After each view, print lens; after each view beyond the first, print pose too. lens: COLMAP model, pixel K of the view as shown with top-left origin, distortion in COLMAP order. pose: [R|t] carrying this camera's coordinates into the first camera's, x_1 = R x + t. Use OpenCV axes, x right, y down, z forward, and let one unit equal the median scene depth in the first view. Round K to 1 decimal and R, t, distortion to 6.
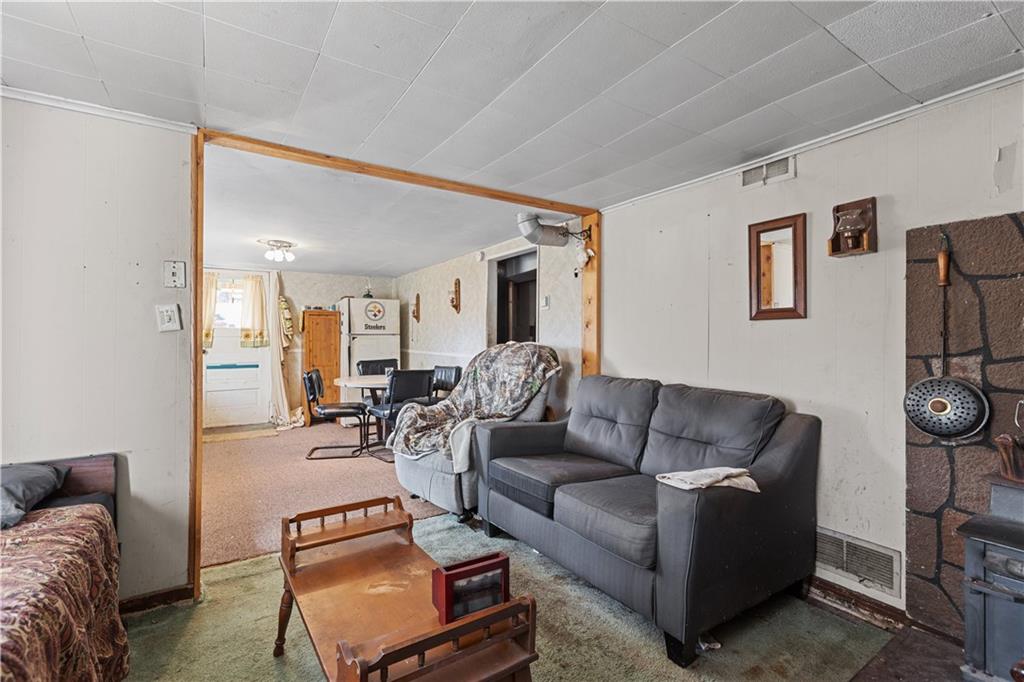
lens RADIAL K [[476.8, 0, 514.1], [0, 476.8, 338.5], [0, 0, 1]] dist [-0.000307, 0.000268]
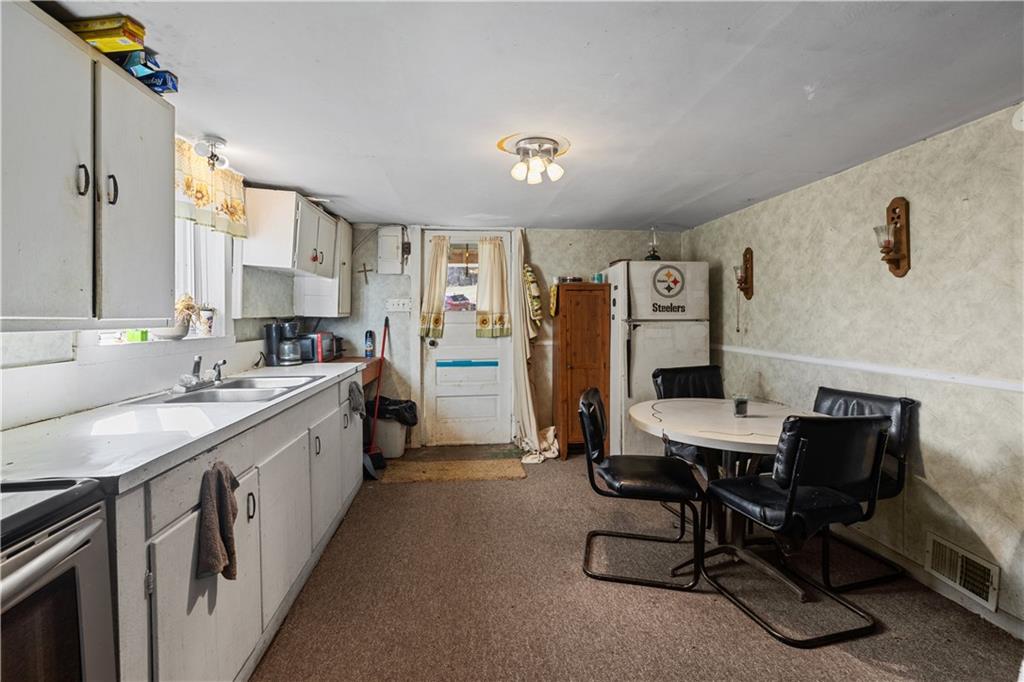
lens RADIAL K [[476.8, 0, 514.1], [0, 476.8, 338.5], [0, 0, 1]] dist [-0.000307, 0.000268]
pose [[0.899540, 0.019196, -0.436417, -0.202250], [0.001537, 0.998889, 0.047105, -0.013911], [0.436836, -0.043044, 0.898511, 0.368624]]
